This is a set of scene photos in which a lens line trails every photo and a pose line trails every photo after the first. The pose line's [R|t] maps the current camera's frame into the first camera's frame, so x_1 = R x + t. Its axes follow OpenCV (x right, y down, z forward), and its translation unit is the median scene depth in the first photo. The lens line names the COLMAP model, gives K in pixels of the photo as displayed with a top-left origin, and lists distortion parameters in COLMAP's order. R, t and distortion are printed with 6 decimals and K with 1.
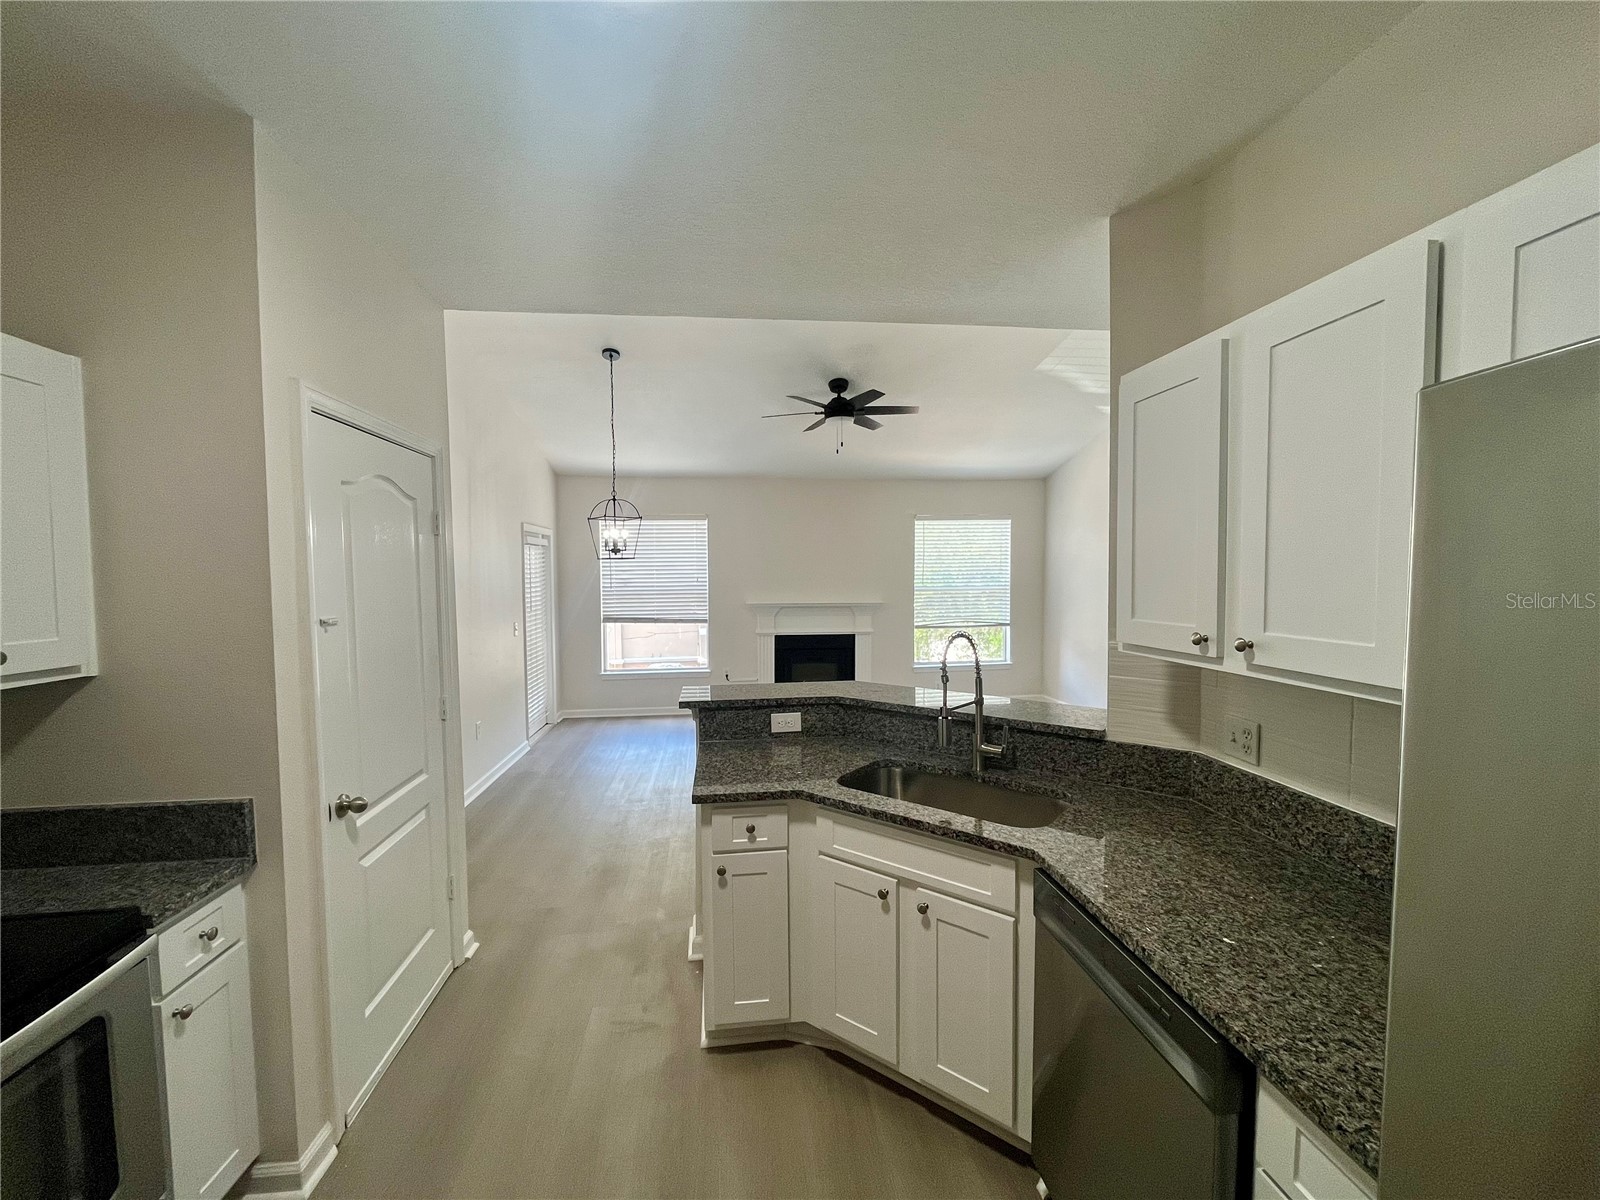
lens RADIAL K [[648.5, 0, 797.8], [0, 648.5, 602.5], [0, 0, 1]] dist [-0.004696, -0.000689]
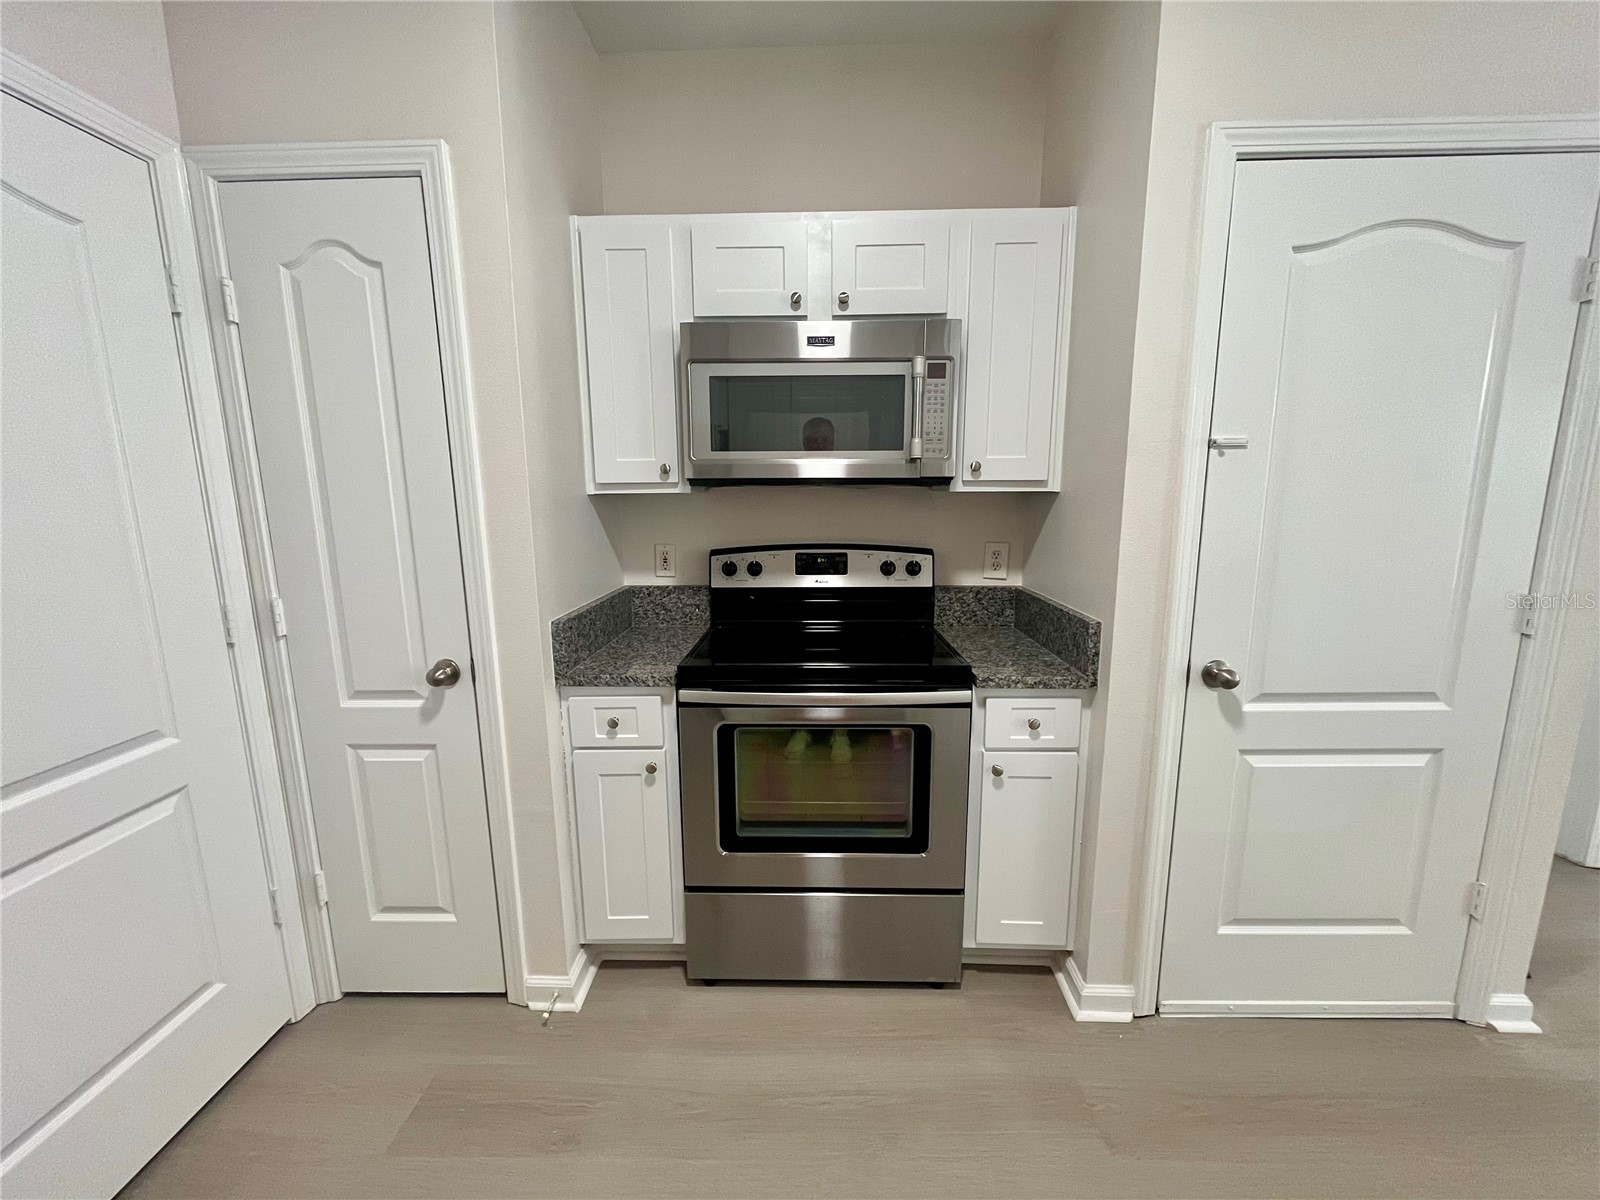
lens RADIAL K [[648.5, 0, 797.8], [0, 648.5, 602.5], [0, 0, 1]] dist [-0.004696, -0.000689]
pose [[-0.147886, 0.178741, -0.972719, 0.182802], [-0.034518, 0.982001, 0.185694, 0.106531], [0.988402, 0.061038, -0.139054, 0.682576]]
